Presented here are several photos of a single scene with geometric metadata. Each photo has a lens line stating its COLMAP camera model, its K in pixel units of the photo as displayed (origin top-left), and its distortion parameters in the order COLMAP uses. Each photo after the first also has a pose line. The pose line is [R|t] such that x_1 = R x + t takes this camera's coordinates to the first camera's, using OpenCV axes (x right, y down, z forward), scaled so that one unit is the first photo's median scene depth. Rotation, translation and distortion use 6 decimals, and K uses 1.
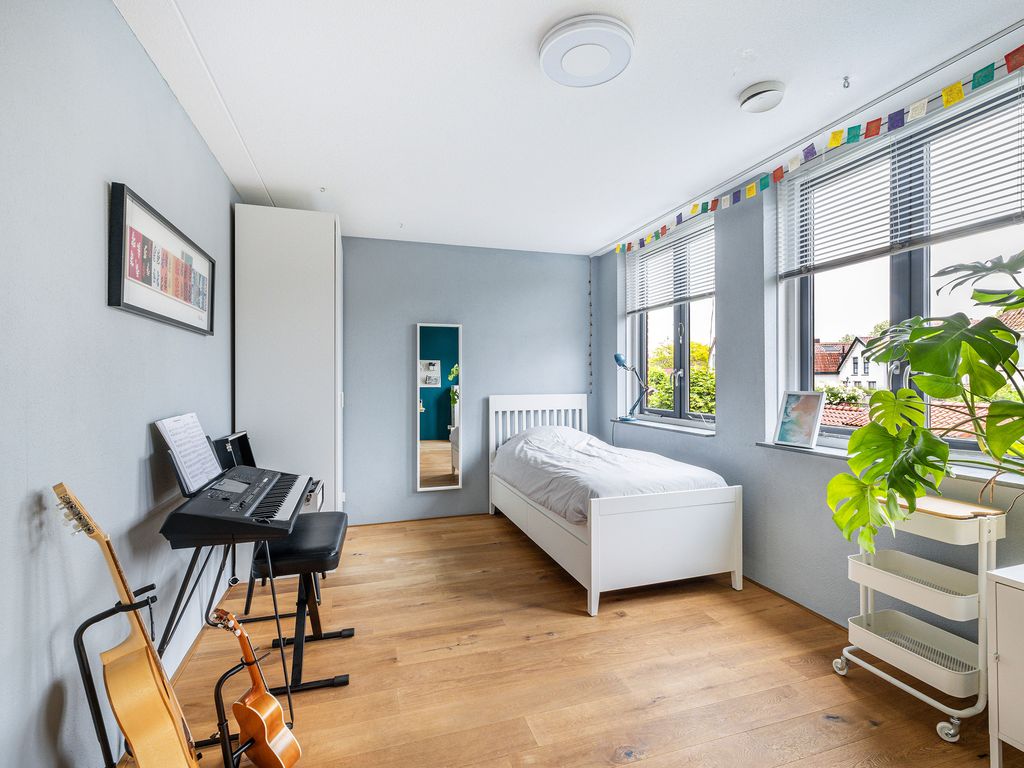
lens RADIAL K [[490.0, 0, 512.1], [0, 490.0, 382.7], [0, 0, 1]] dist [-0.001583, 0.000218]
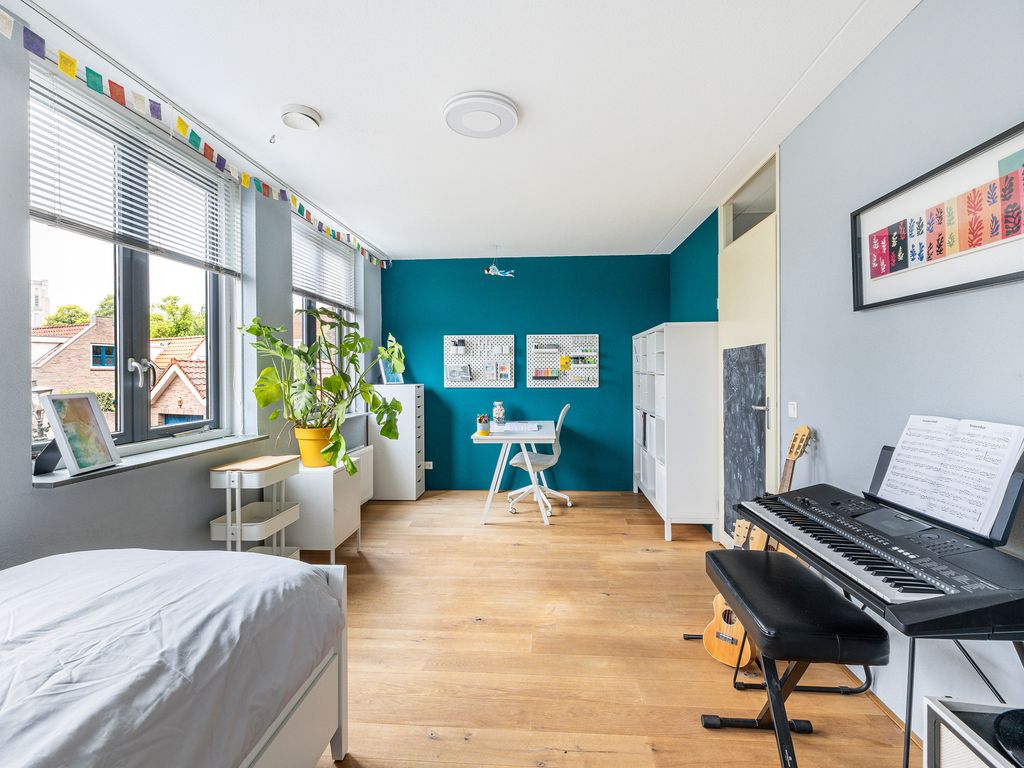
lens RADIAL K [[490.0, 0, 511.5], [0, 490.0, 375.2], [0, 0, 1]] dist [-0.001583, 0.000218]
pose [[-0.929008, 0.007983, 0.369973, -0.290477], [0.010967, 0.999922, 0.005962, -0.006556], [-0.369897, 0.009597, -0.929023, 1.612556]]
